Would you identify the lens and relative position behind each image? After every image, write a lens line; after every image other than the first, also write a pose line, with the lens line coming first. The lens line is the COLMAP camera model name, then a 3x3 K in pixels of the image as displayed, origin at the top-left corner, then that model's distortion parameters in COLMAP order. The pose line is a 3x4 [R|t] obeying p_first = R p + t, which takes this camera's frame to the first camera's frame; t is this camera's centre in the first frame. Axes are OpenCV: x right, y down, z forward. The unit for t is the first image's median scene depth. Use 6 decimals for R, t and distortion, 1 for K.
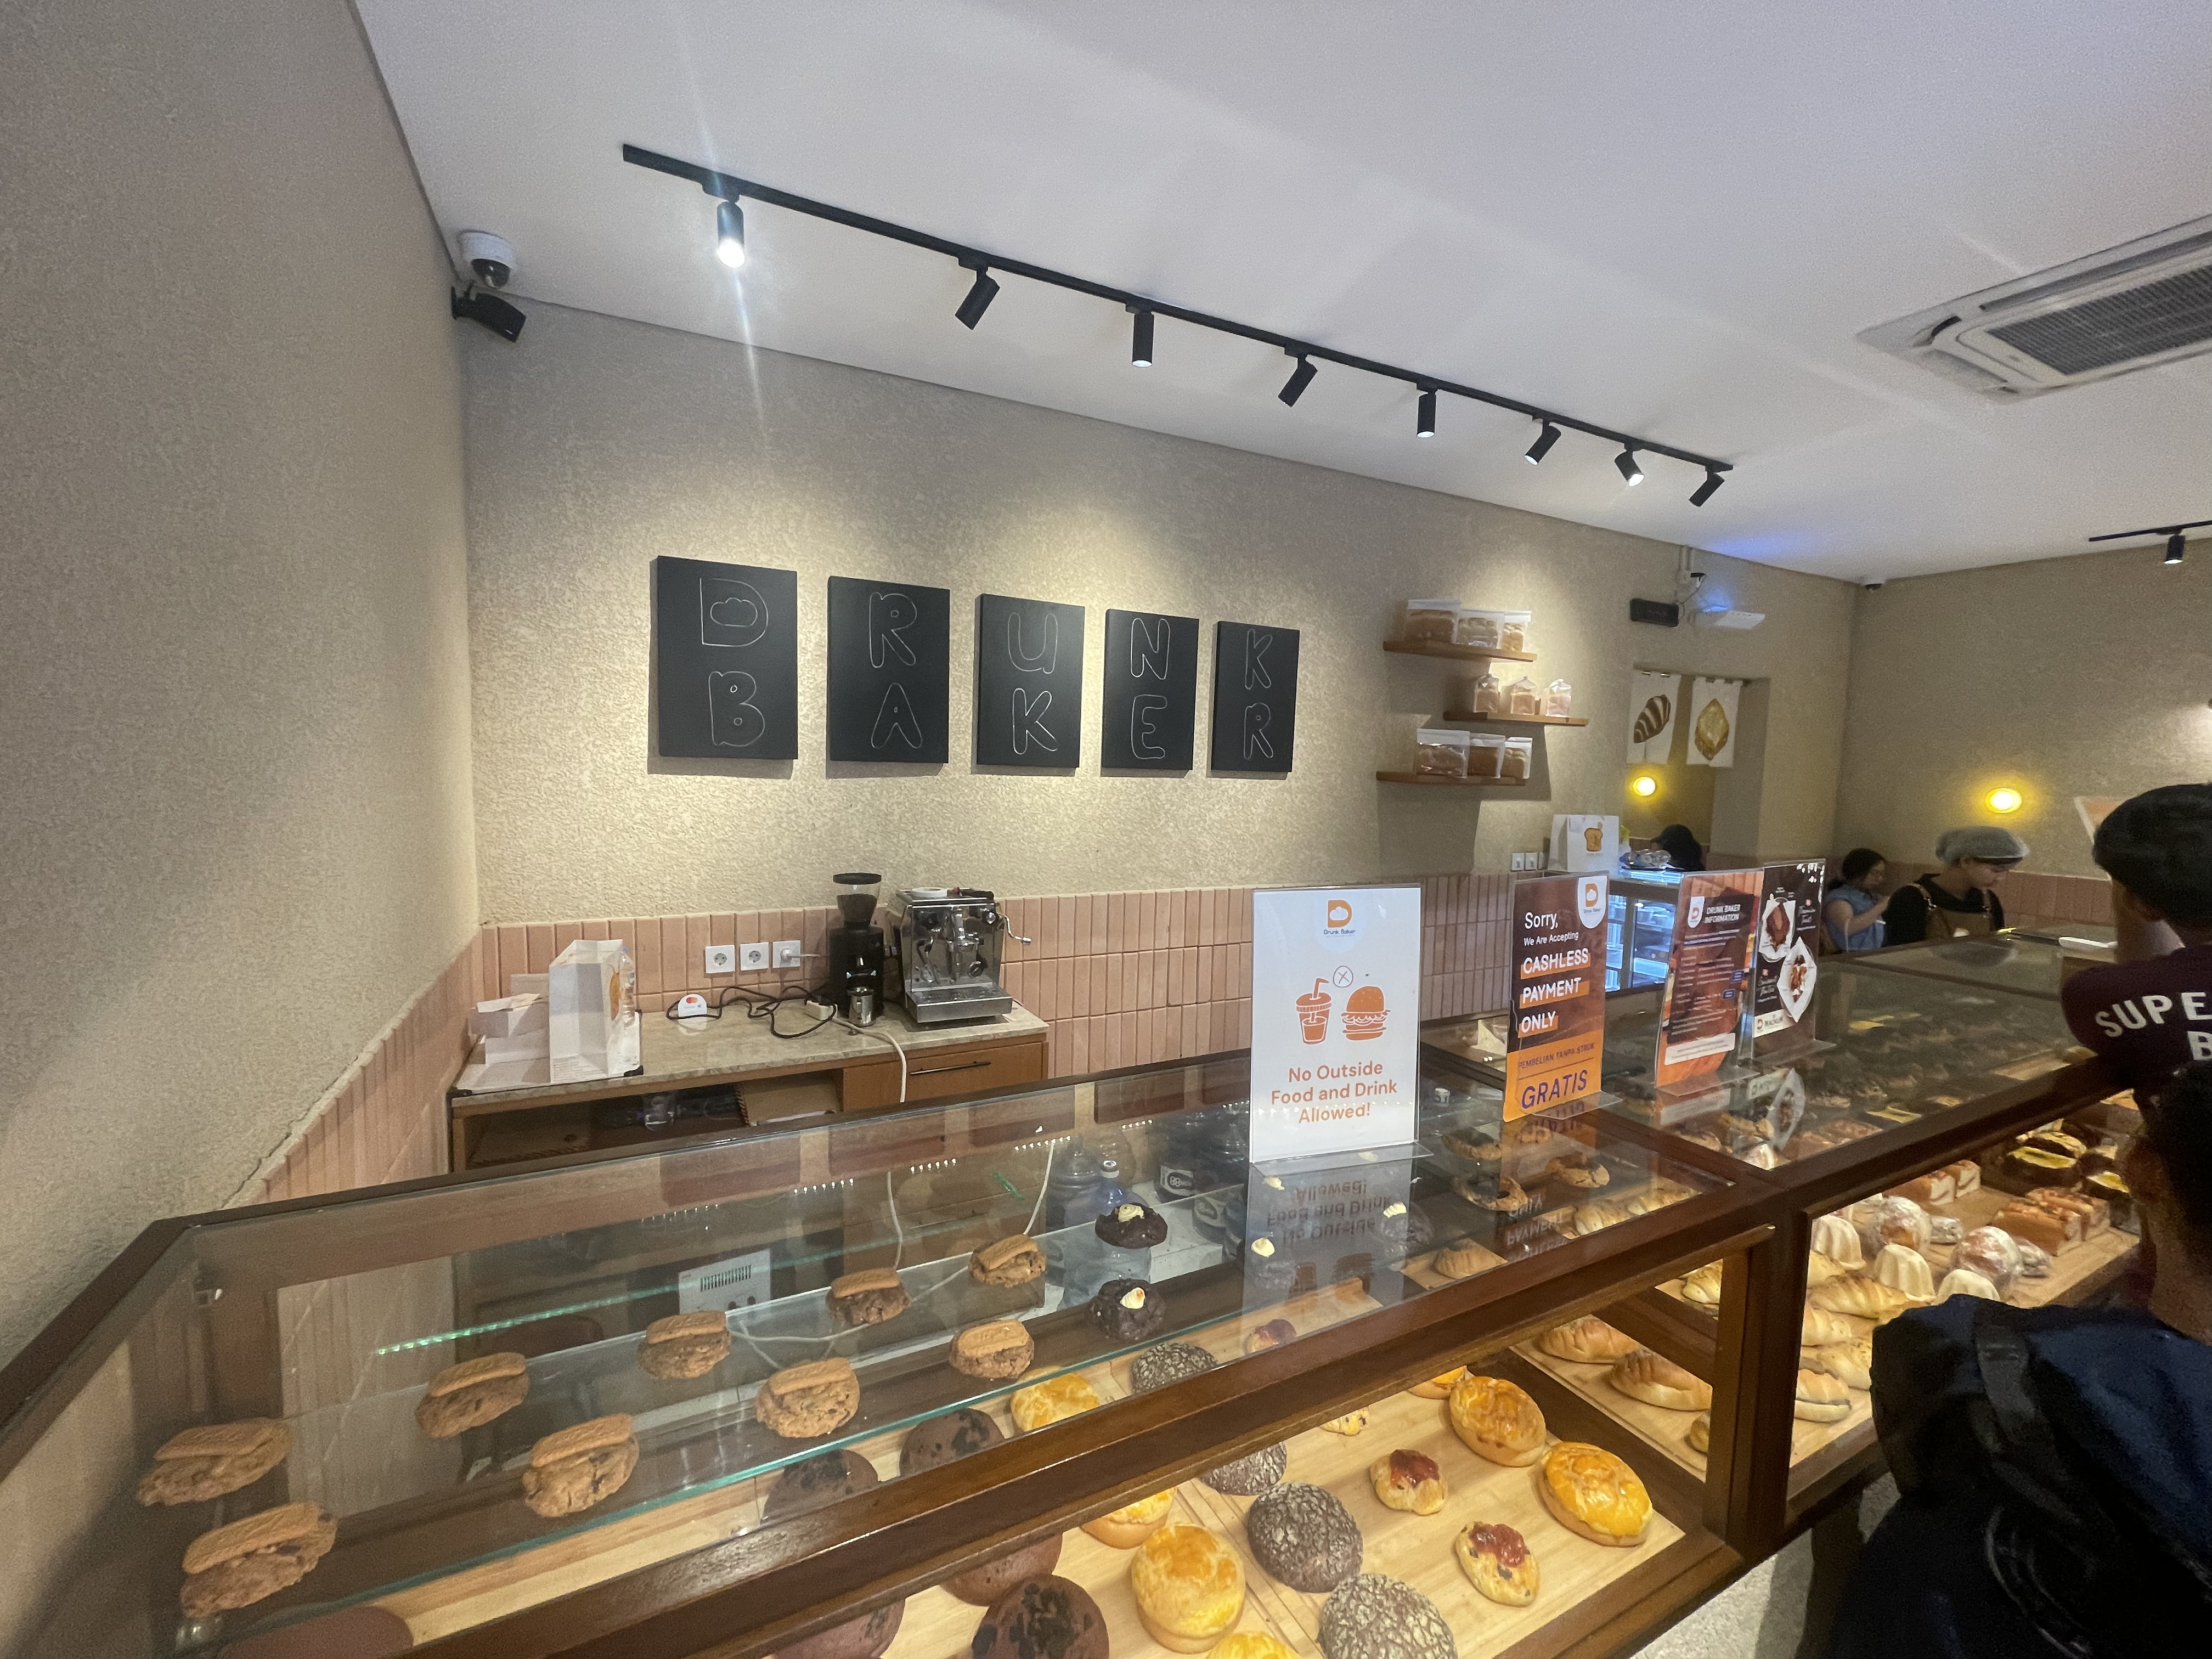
lens RADIAL K [[888.9, 0, 1094.0], [0, 888.9, 830.1], [0, 0, 1]] dist [-0.001929, 0.002634]
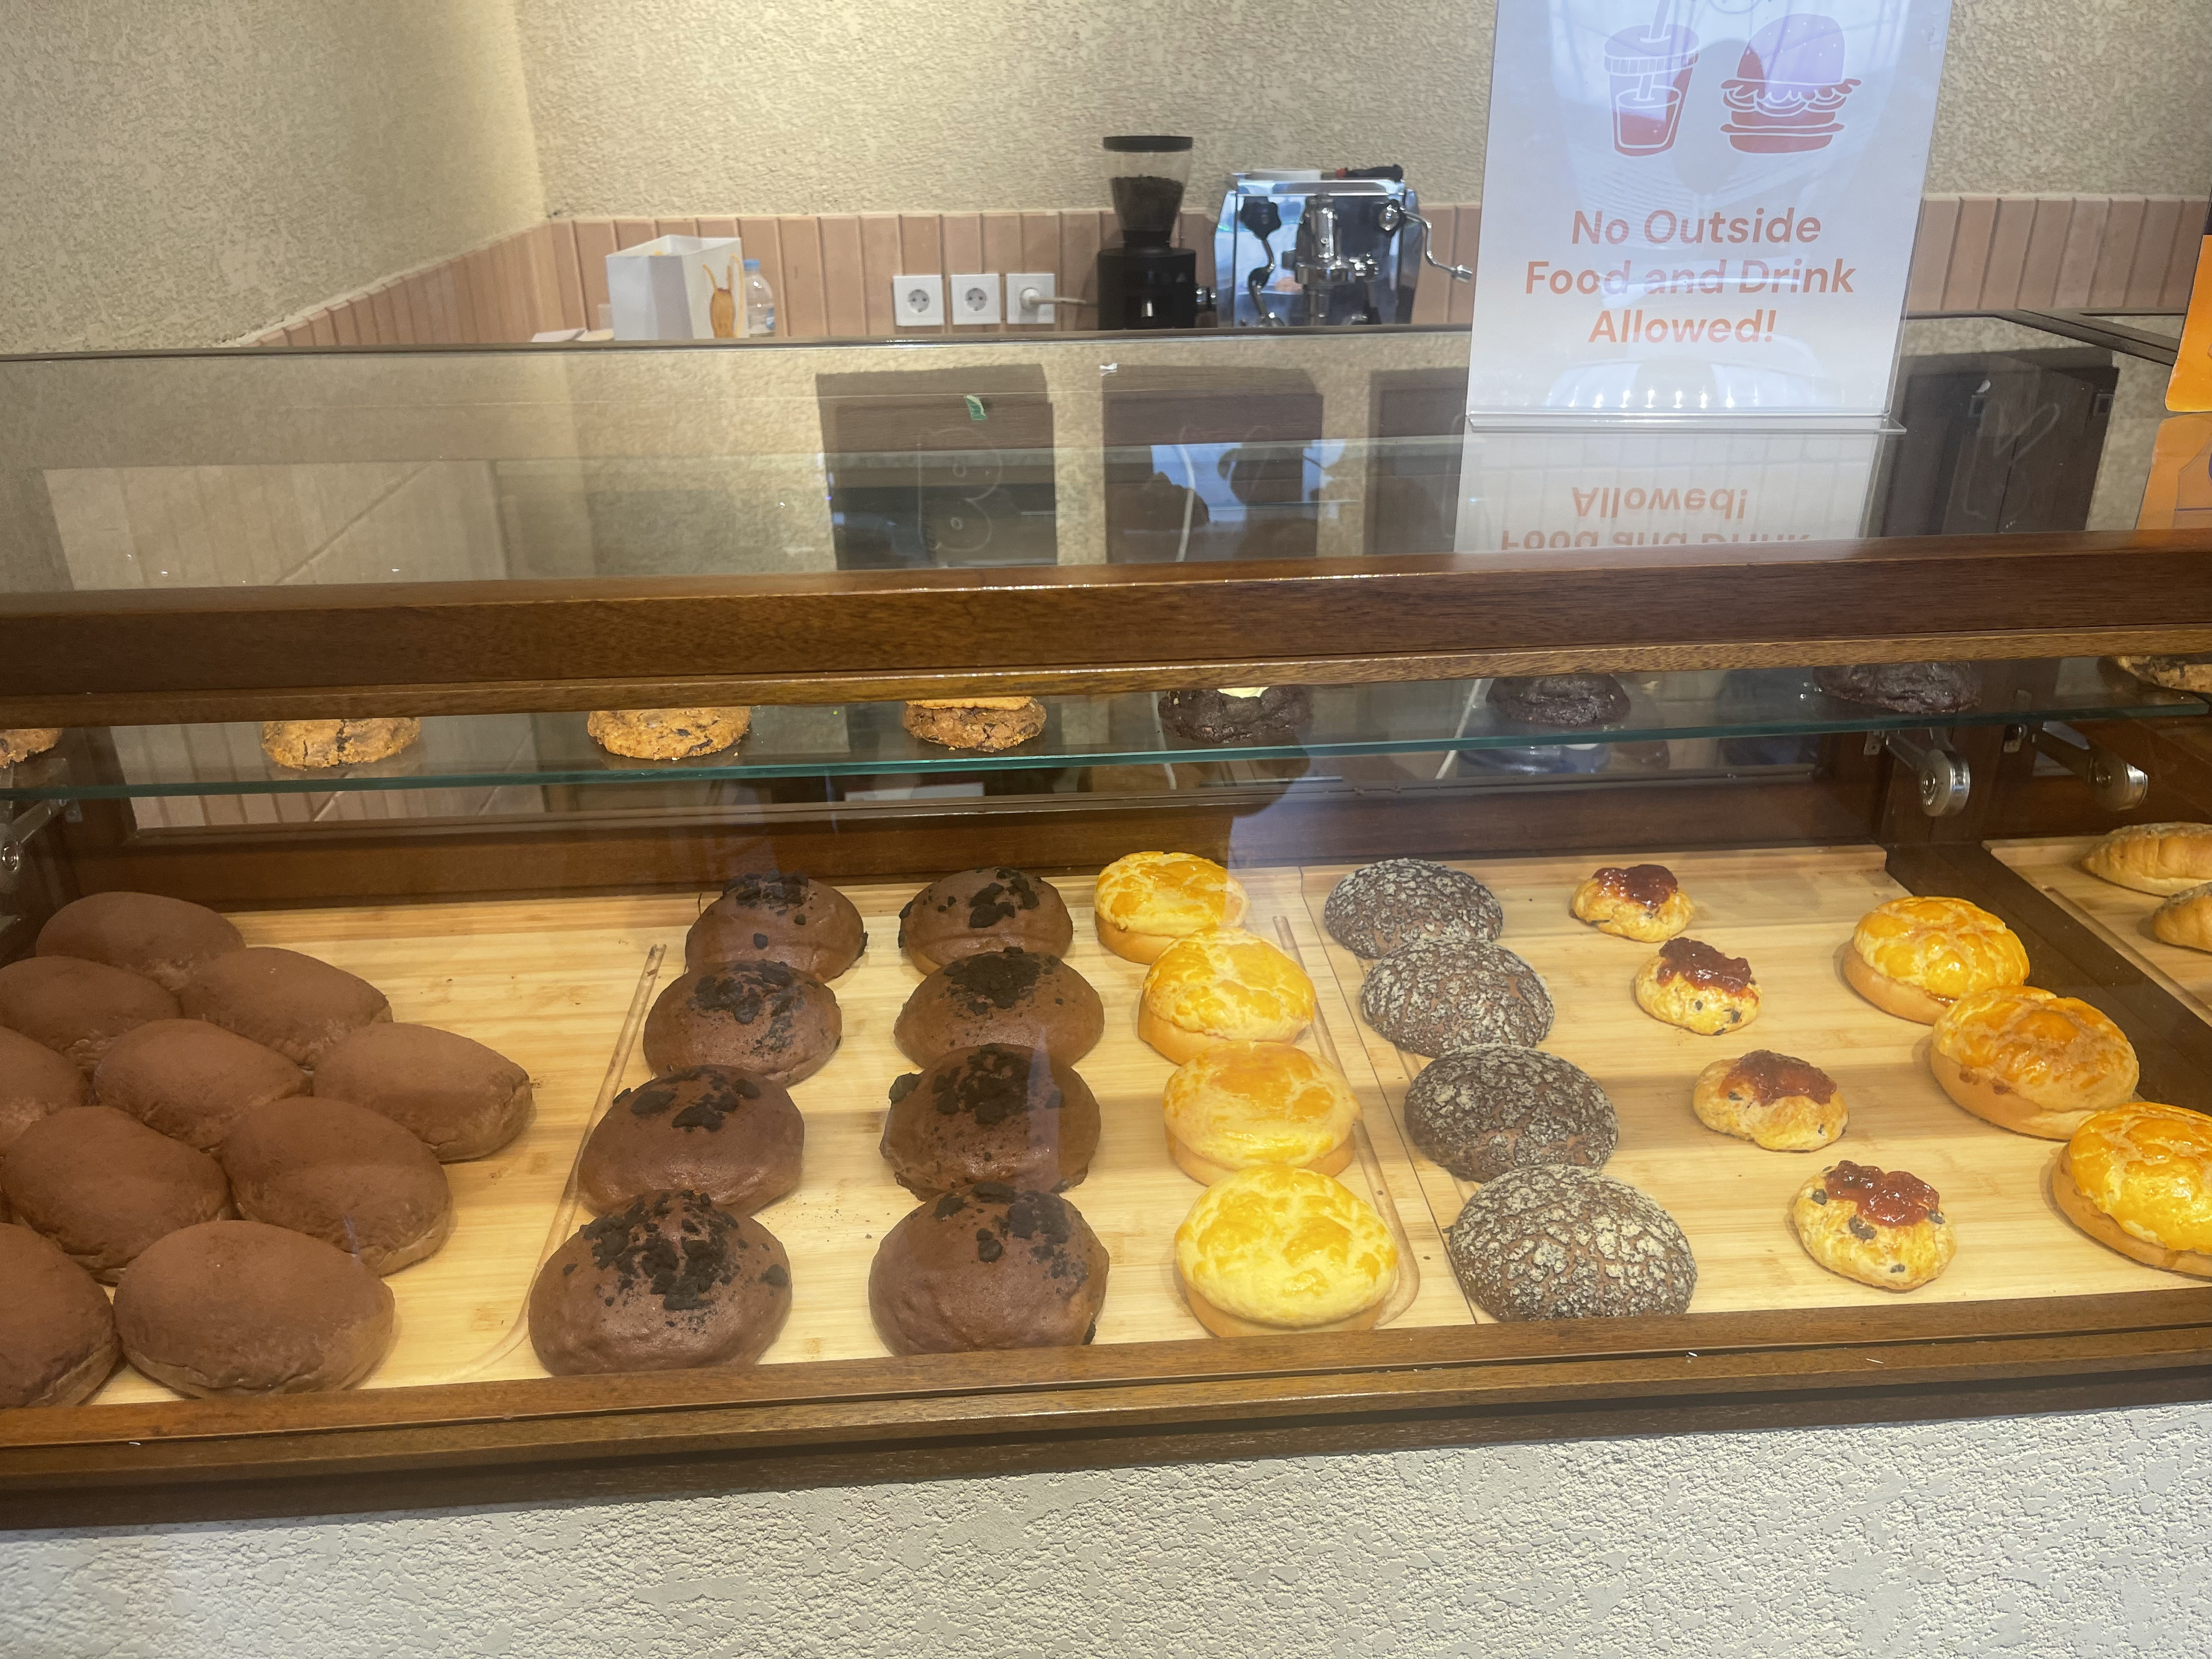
lens RADIAL K [[1677.4, 0, 1106.0], [0, 1677.4, 829.5], [0, 0, 1]] dist [0.033108, -0.035239]
pose [[0.919882, 0.137637, -0.367252, 0.123579], [-0.003392, 0.939155, 0.343476, 0.092699], [0.392181, -0.314712, 0.864379, 0.021919]]
